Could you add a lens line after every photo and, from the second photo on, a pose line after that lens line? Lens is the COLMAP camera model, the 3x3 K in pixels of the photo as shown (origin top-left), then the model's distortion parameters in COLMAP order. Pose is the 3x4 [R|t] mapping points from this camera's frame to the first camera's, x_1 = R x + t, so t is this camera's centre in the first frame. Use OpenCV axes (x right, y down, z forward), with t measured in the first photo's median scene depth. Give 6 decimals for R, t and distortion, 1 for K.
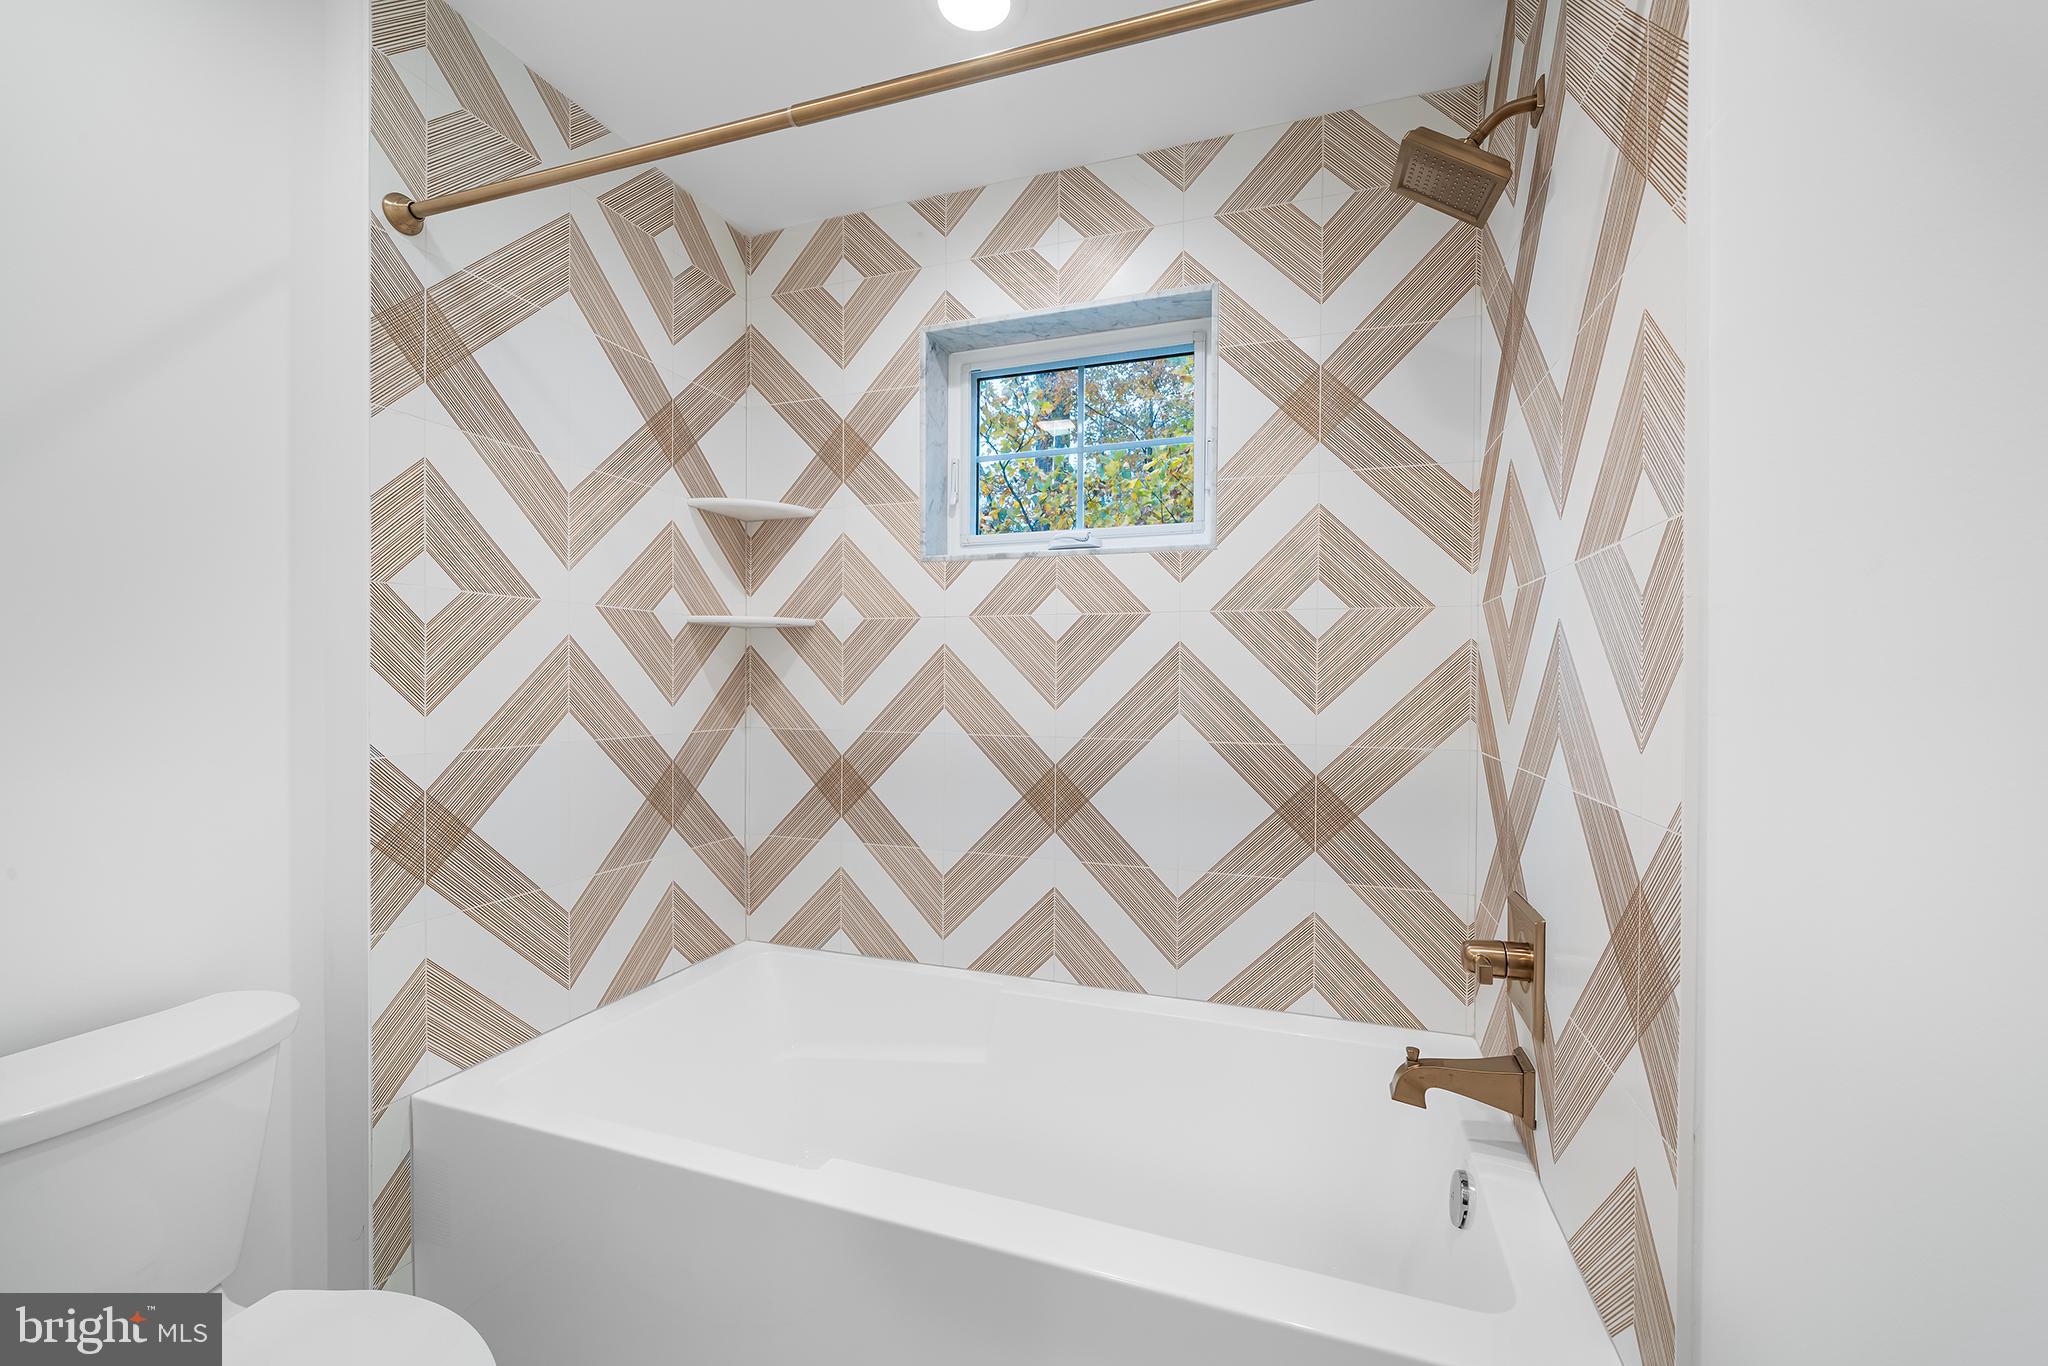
lens RADIAL K [[825.5, 0, 1024.2], [0, 825.5, 680.8], [0, 0, 1]] dist [-0.000991, 0.001306]
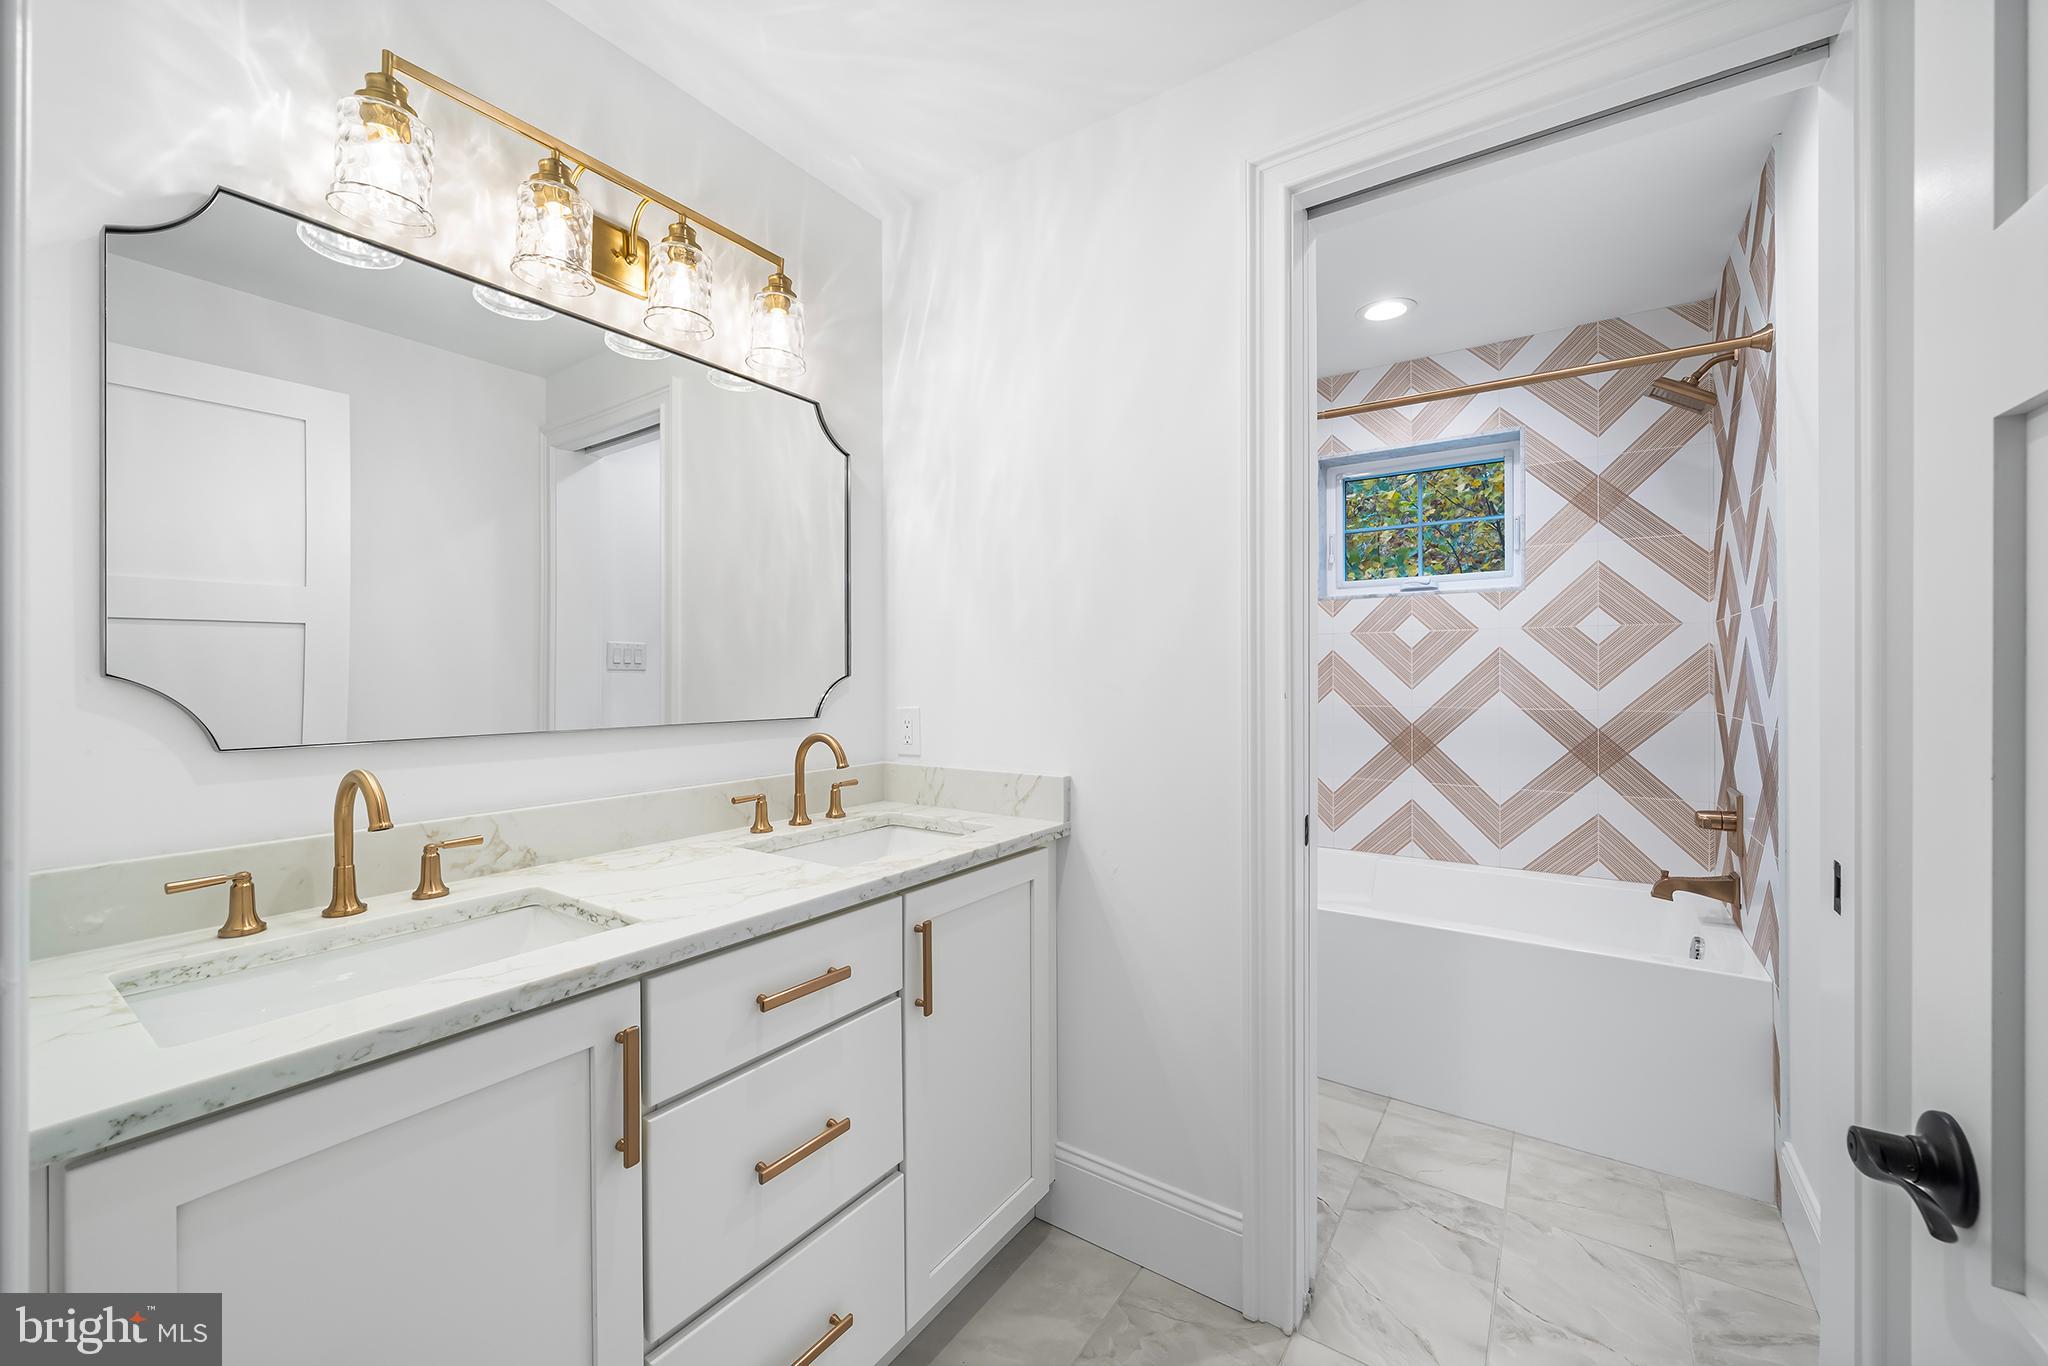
lens RADIAL K [[781.2, 0, 1034.8], [0, 781.2, 673.8], [0, 0, 1]] dist [-0.002006, -0.000182]
pose [[0.963605, -0.010382, -0.267128, -0.293843], [0.009341, 0.999943, -0.005171, 0.004665], [0.267167, 0.002487, 0.963647, -0.750201]]
